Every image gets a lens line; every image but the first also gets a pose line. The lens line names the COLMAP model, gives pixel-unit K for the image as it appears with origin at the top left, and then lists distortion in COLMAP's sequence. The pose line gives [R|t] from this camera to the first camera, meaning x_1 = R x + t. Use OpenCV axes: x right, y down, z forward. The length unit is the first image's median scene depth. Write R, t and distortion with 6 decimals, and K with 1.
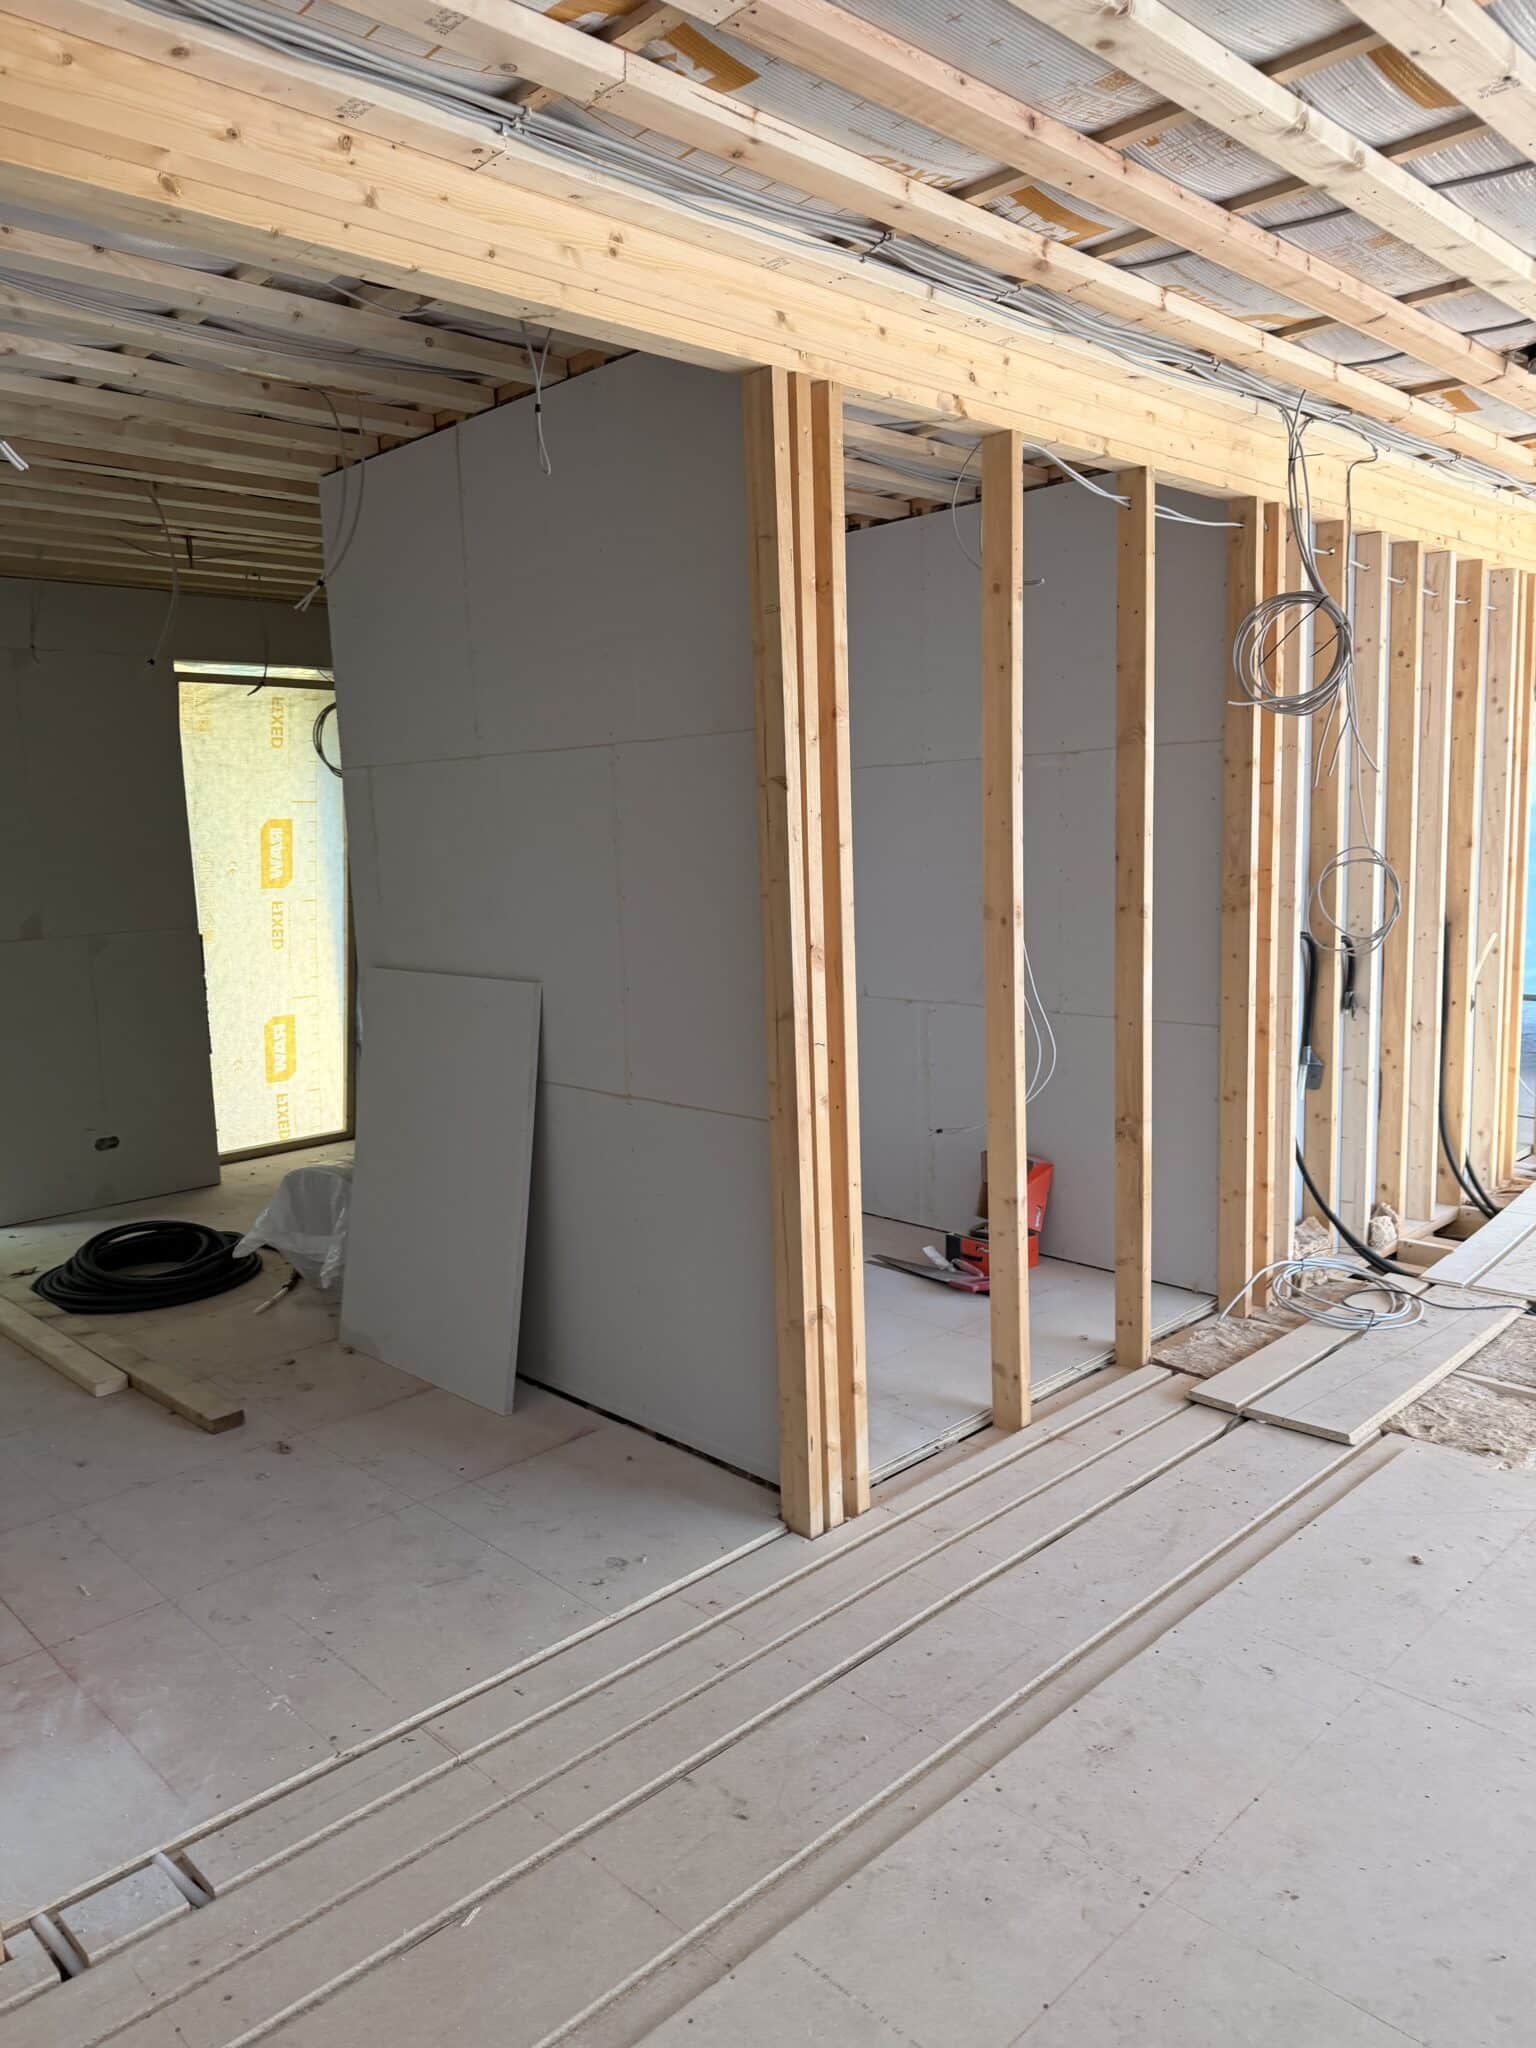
lens RADIAL K [[1435.1, 0, 762.2], [0, 1435.1, 1032.7], [0, 0, 1]] dist [0.059842, -0.080871]
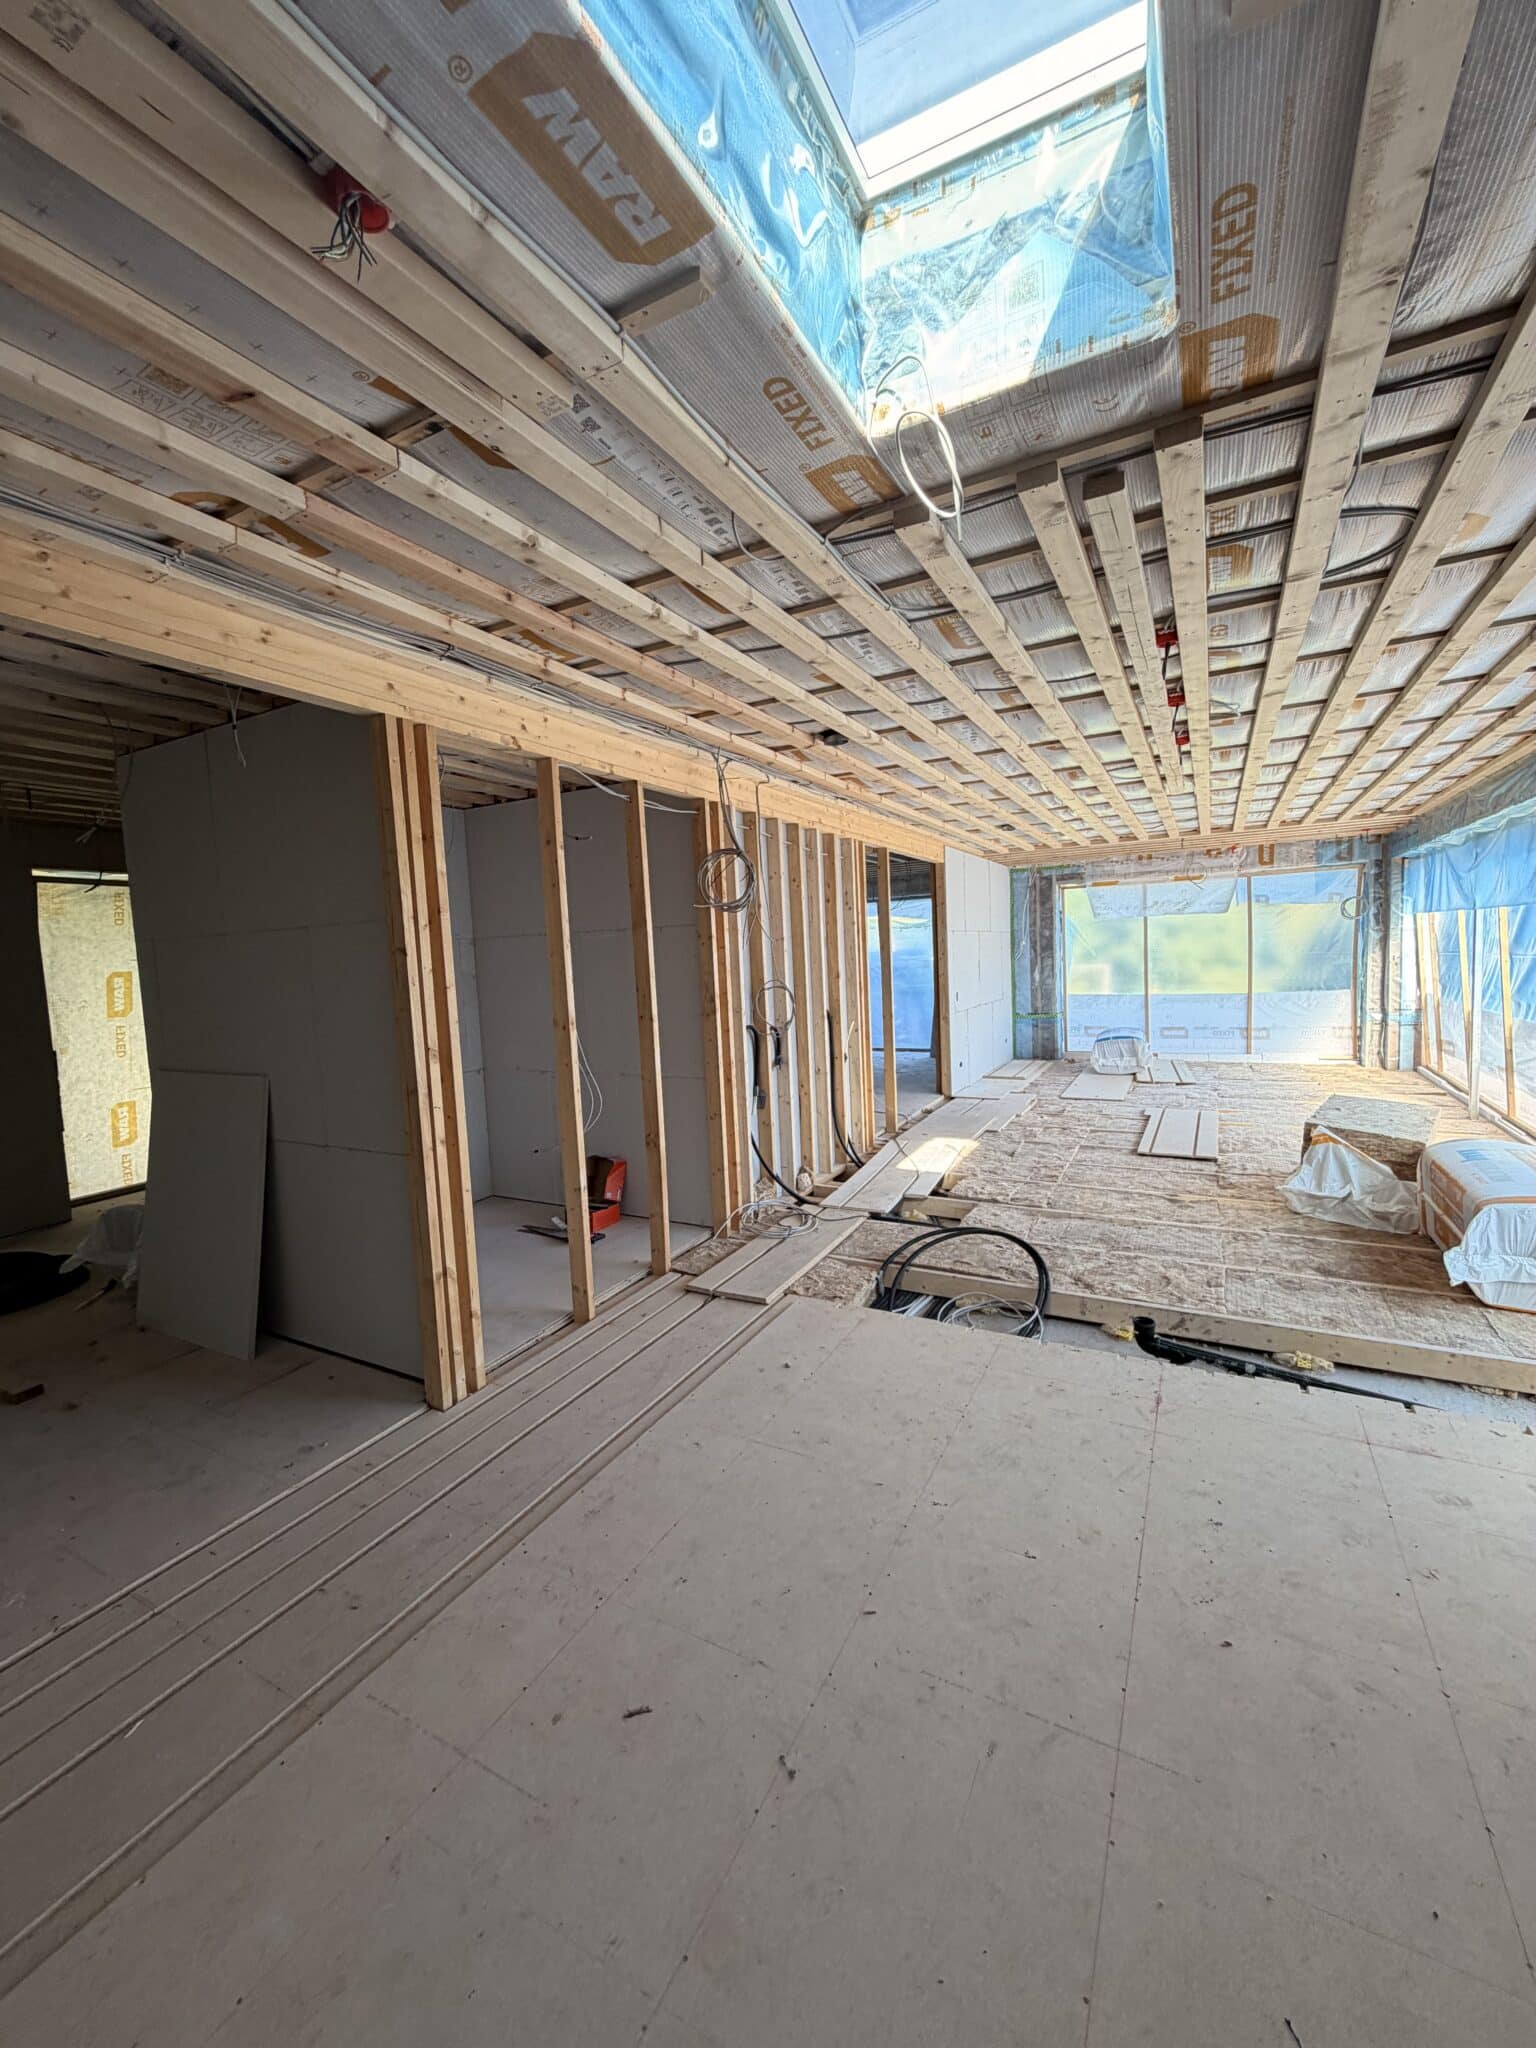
lens RADIAL K [[814.0, 0, 770.2], [0, 814.0, 1020.9], [0, 0, 1]] dist [0.000366, 0.000241]
pose [[0.954195, -0.034015, 0.297246, 0.107367], [0.055204, 0.996474, -0.063182, -0.009244], [-0.294049, 0.076697, 0.952708, -0.016782]]
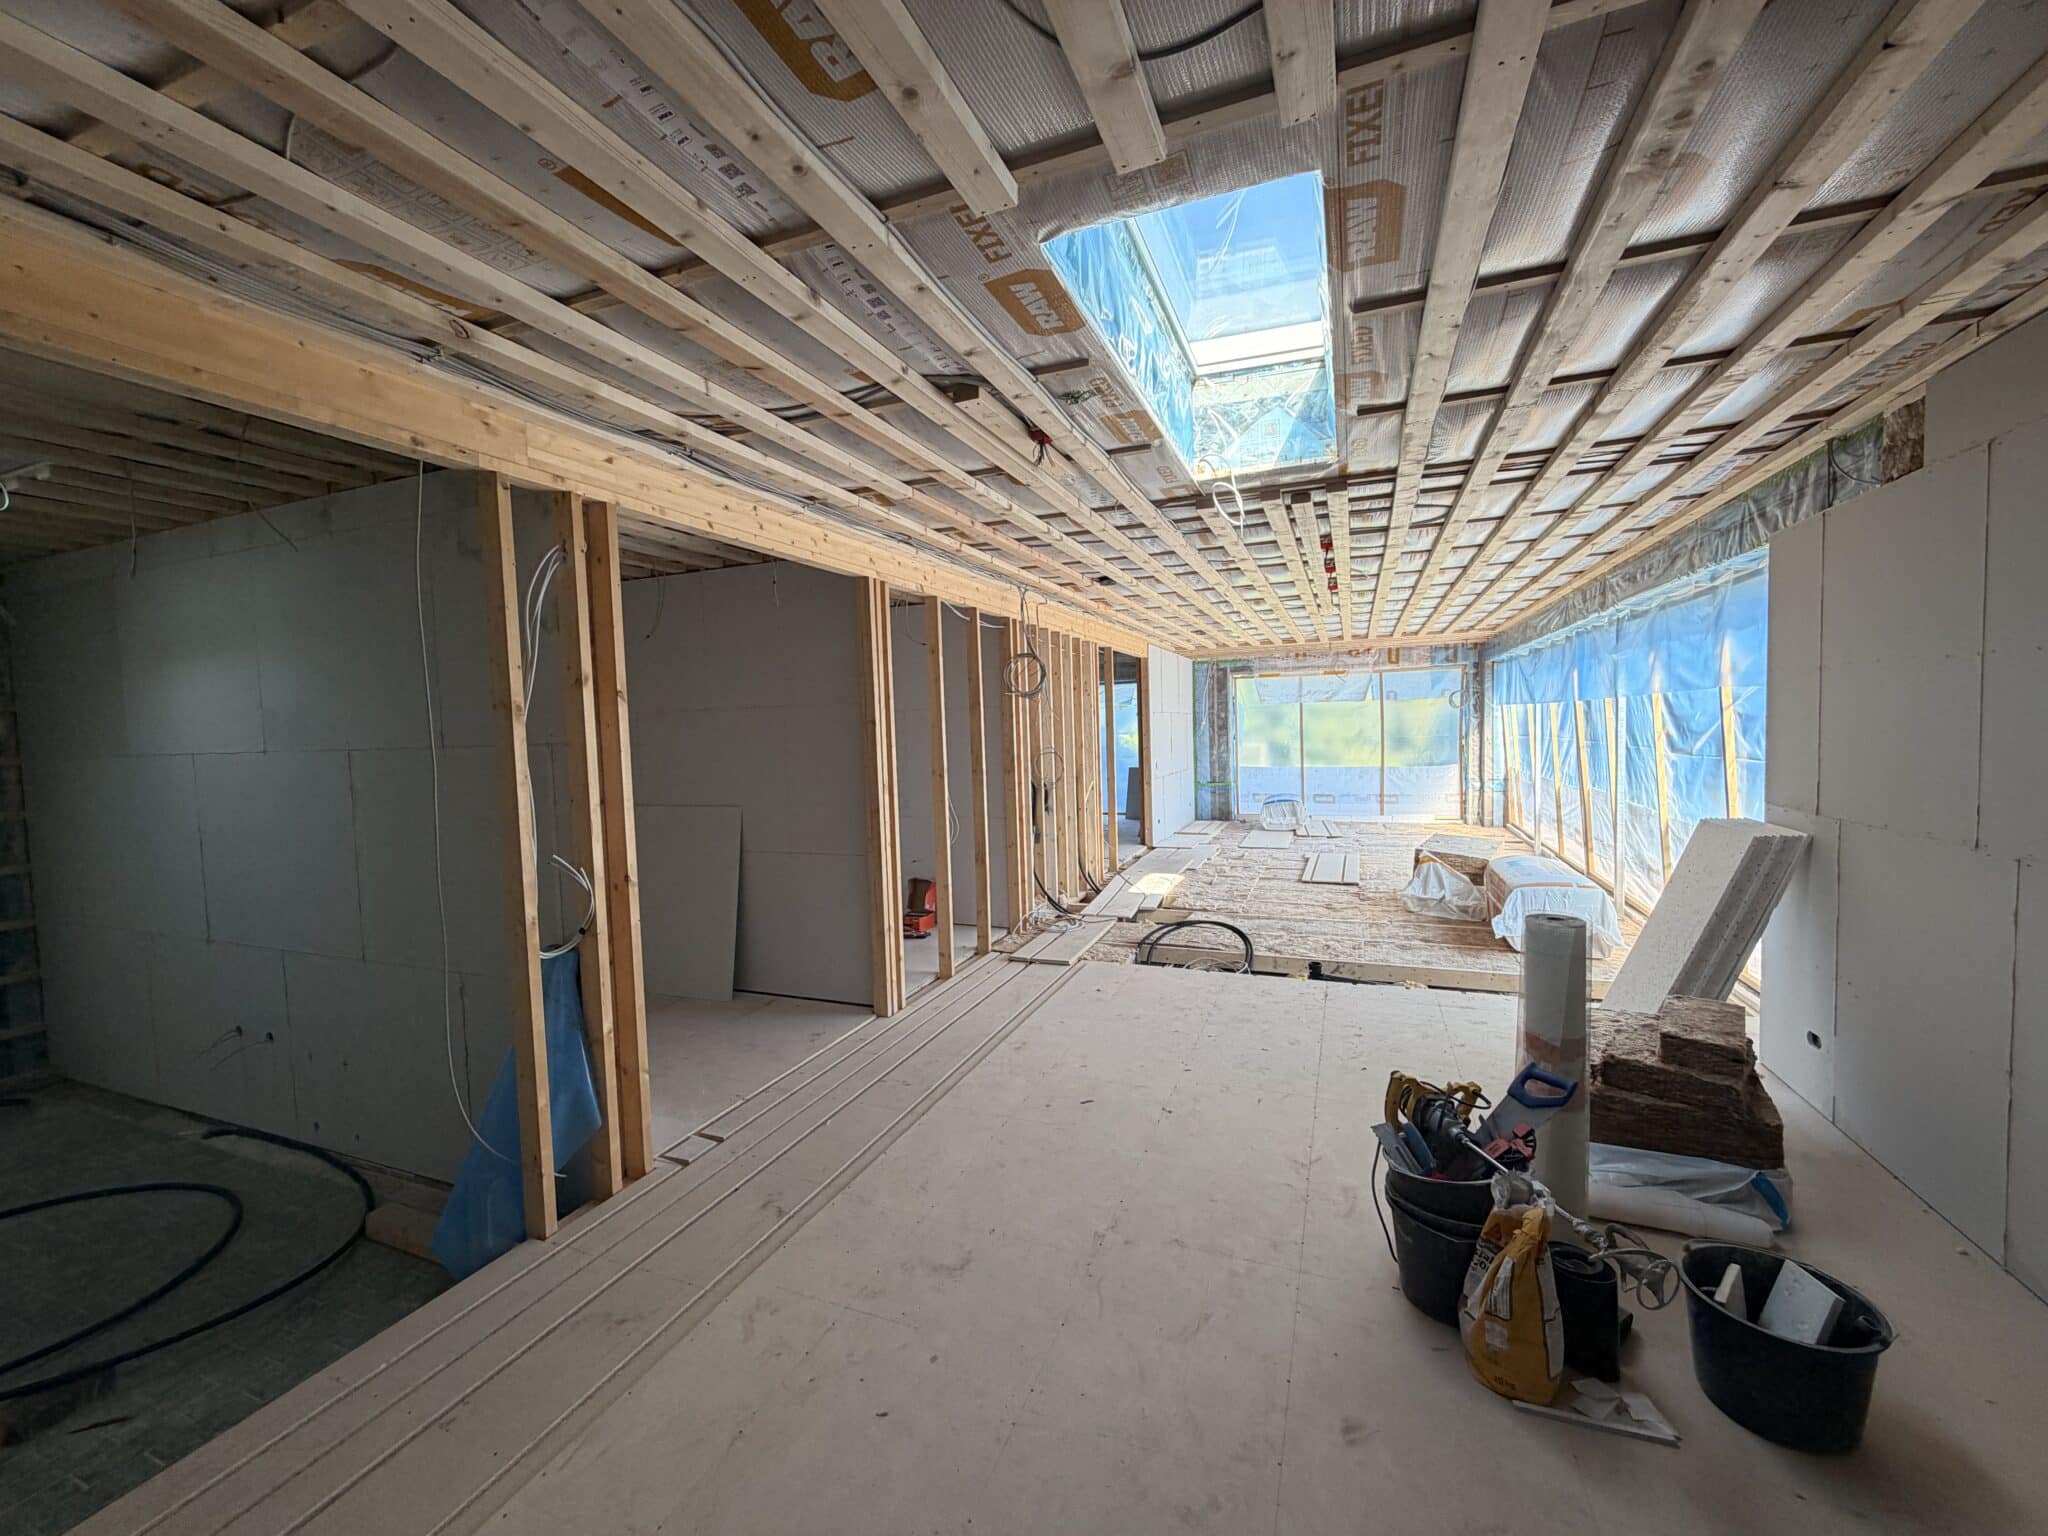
lens RADIAL K [[814.0, 0, 1019.1], [0, 814.0, 770.8], [0, 0, 1]] dist [0.000366, 0.000241]
pose [[0.916843, -0.016408, 0.398911, -0.269890], [0.056902, 0.994326, -0.089881, 0.050284], [-0.395173, 0.105105, 0.912574, -0.376495]]
